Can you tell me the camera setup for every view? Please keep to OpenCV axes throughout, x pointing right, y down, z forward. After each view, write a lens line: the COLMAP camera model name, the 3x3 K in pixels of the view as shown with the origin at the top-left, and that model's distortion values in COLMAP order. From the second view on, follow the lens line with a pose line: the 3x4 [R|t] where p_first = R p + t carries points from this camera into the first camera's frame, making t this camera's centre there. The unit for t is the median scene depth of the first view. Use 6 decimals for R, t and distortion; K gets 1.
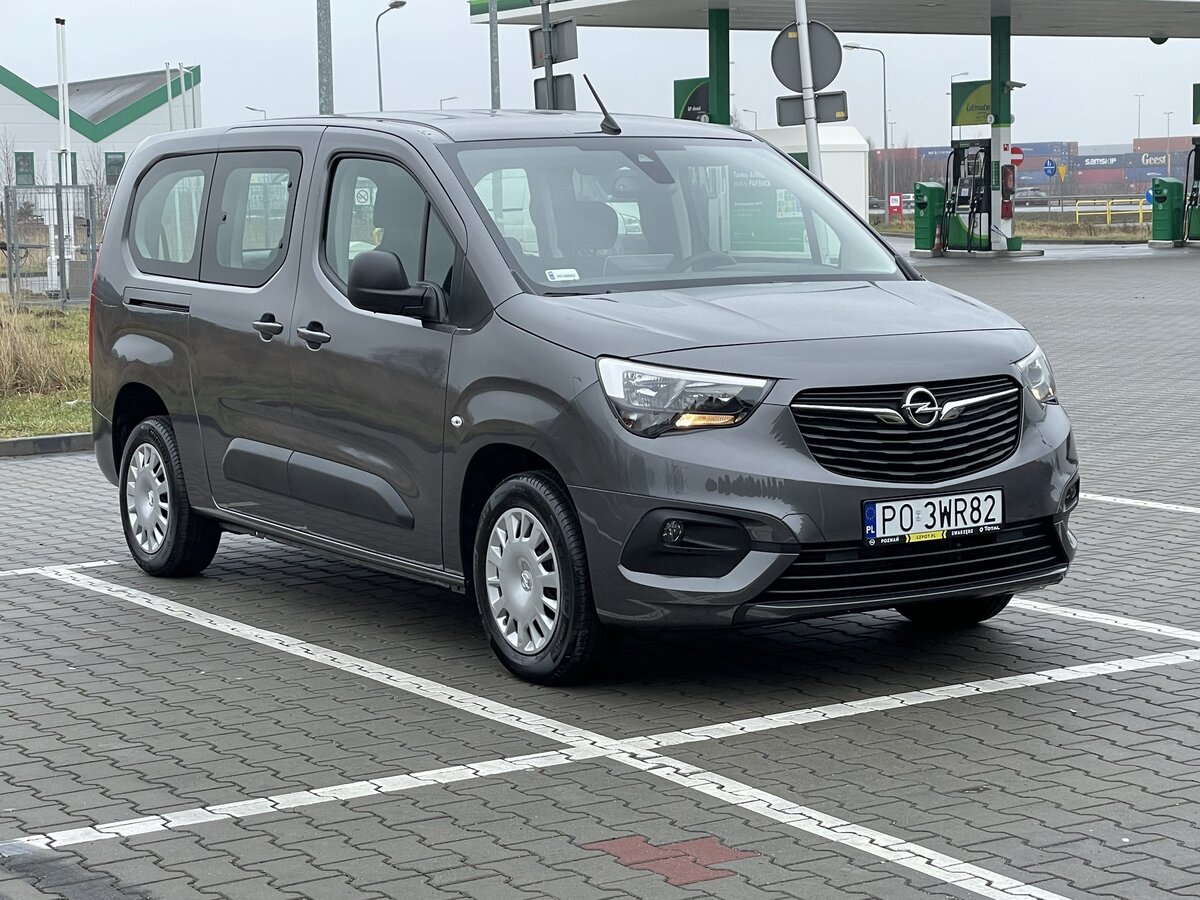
lens RADIAL K [[2414.2, 0, 600.0], [0, 2414.2, 450.0], [0, 0, 1]] dist [-0.060962, -0.138792]
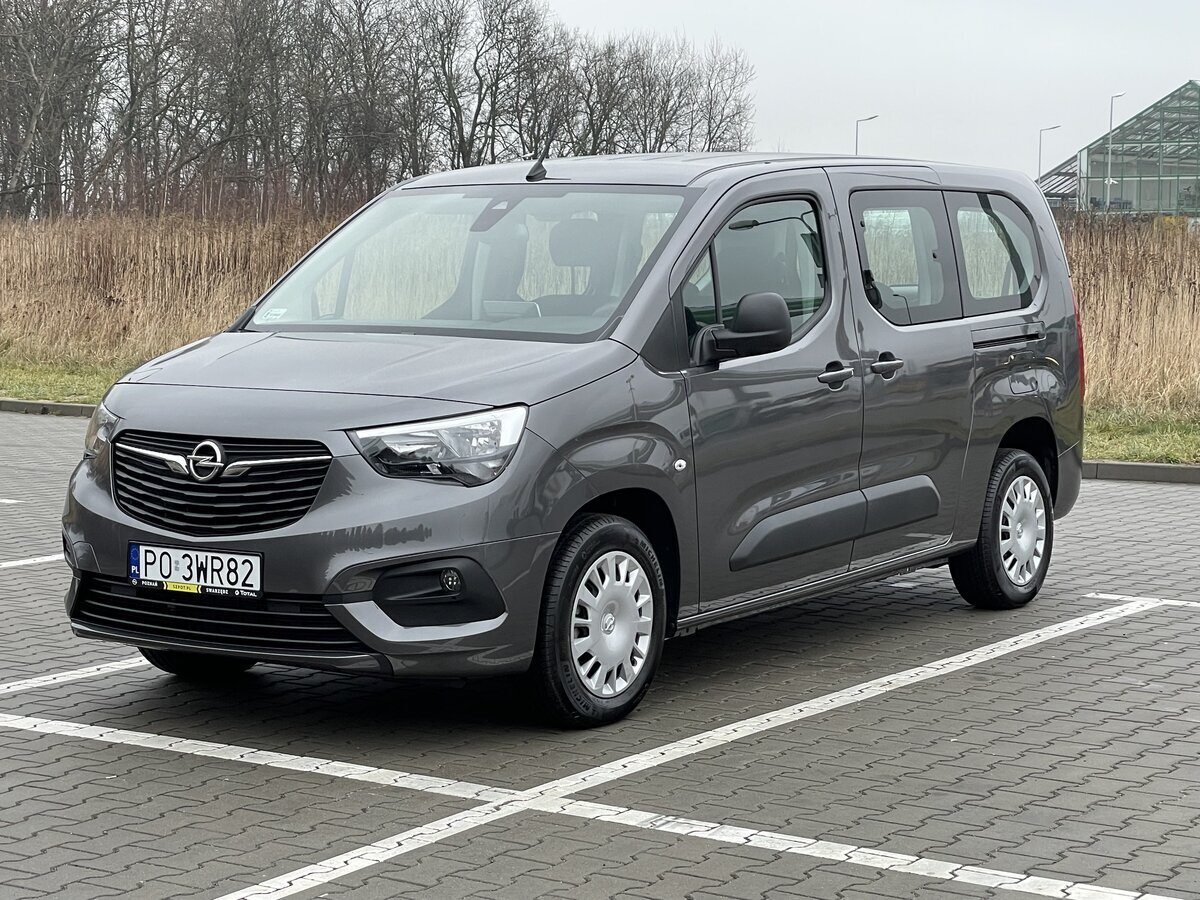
lens RADIAL K [[2454.6, 0, 600.0], [0, 2454.6, 450.0], [0, 0, 1]] dist [0.389600, 0.062804]
pose [[0.410359, 0.100948, -0.906320, 1.136661], [-0.106580, 0.992352, 0.062274, -0.104039], [0.905675, 0.071040, 0.417979, 0.713738]]
